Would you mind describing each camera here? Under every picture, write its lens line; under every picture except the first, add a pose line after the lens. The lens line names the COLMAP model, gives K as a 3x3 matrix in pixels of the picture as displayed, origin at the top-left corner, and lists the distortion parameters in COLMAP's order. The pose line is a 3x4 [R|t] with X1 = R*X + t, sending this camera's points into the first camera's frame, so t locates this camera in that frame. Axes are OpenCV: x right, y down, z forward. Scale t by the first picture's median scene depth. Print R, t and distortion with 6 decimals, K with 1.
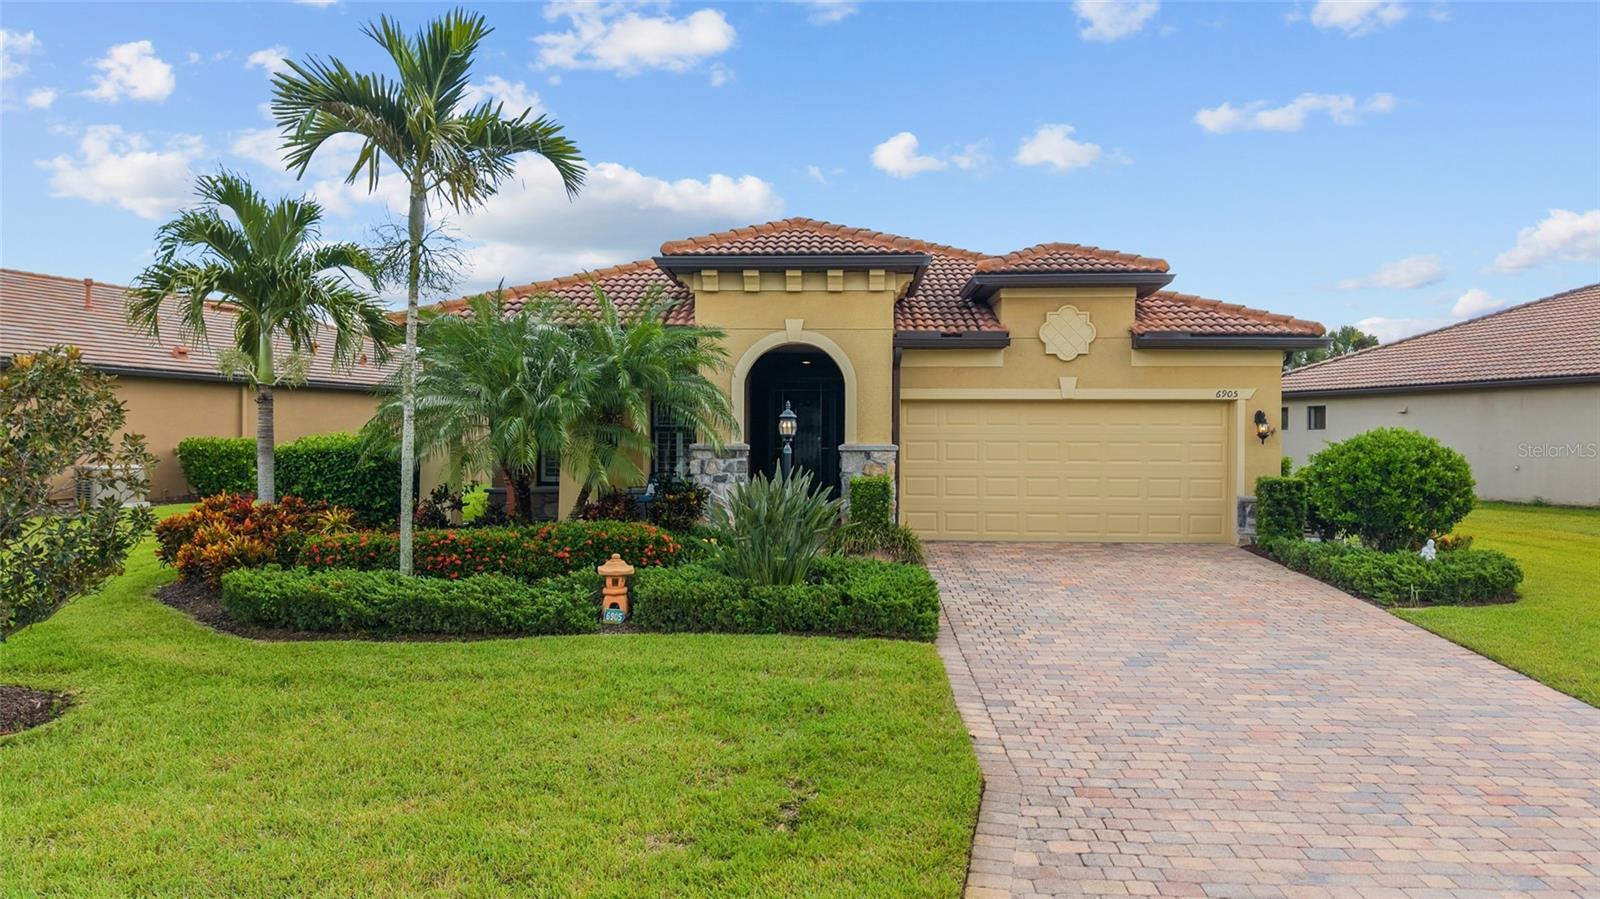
lens RADIAL K [[1085.3, 0, 800.0], [0, 1085.3, 449.5], [0, 0, 1]] dist [0.036243, -0.069567]
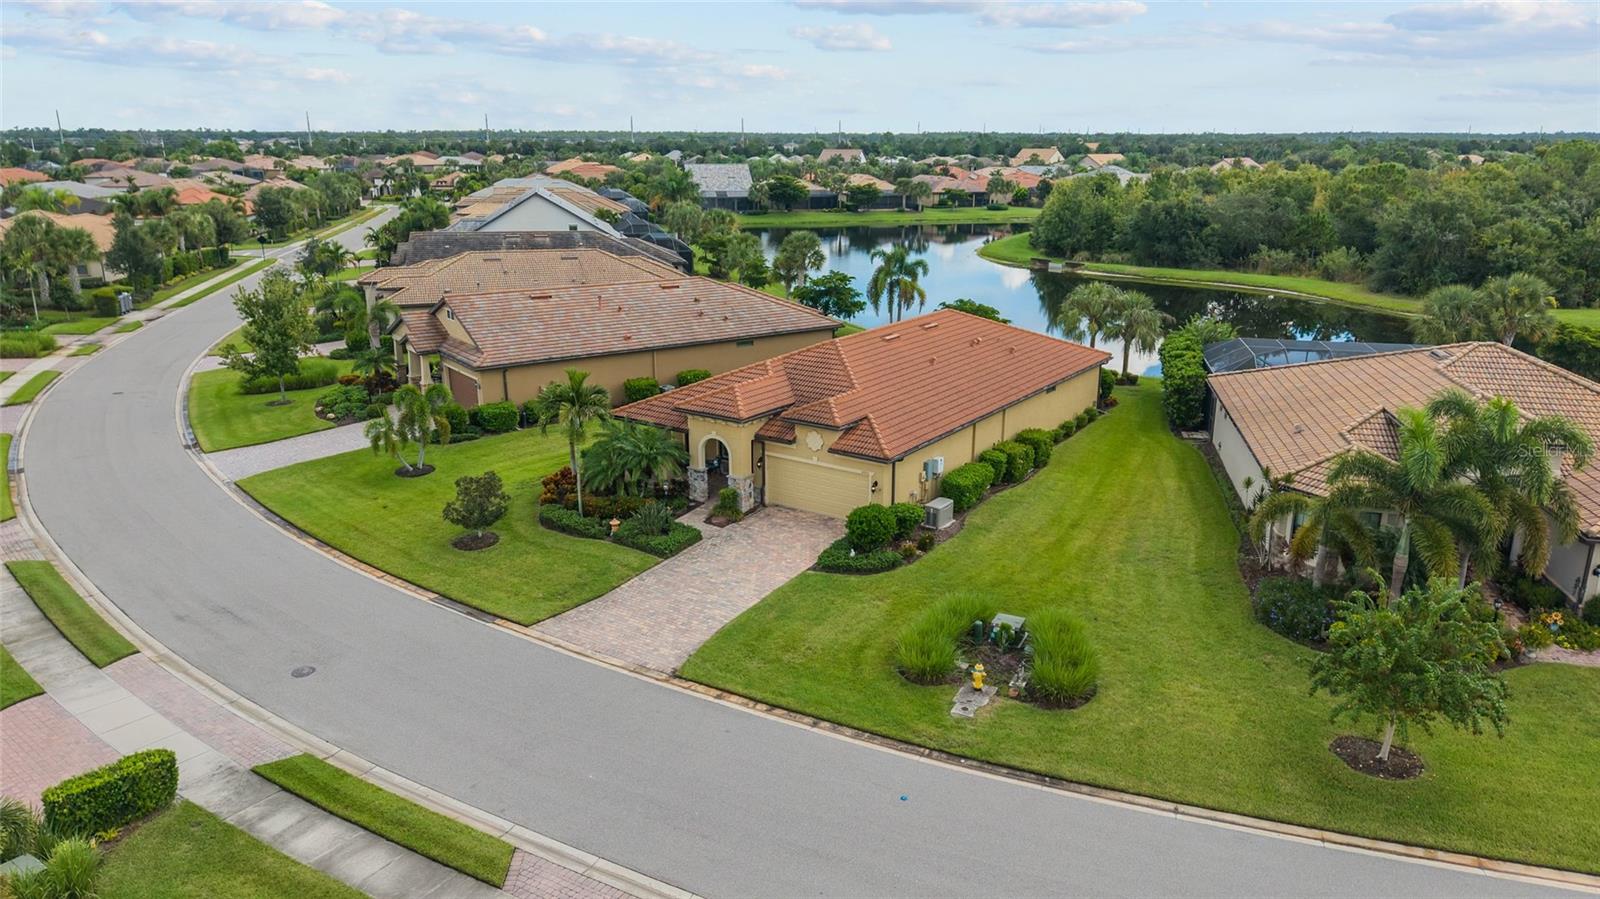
lens RADIAL K [[1070.8, 0, 800.0], [0, 1070.8, 449.5], [0, 0, 1]] dist [0.100460, -0.146686]
pose [[0.840885, 0.146767, -0.520933, 1.781921], [-0.001259, 0.963056, 0.269298, -0.891330], [0.541212, -0.225793, 0.810004, -1.279865]]
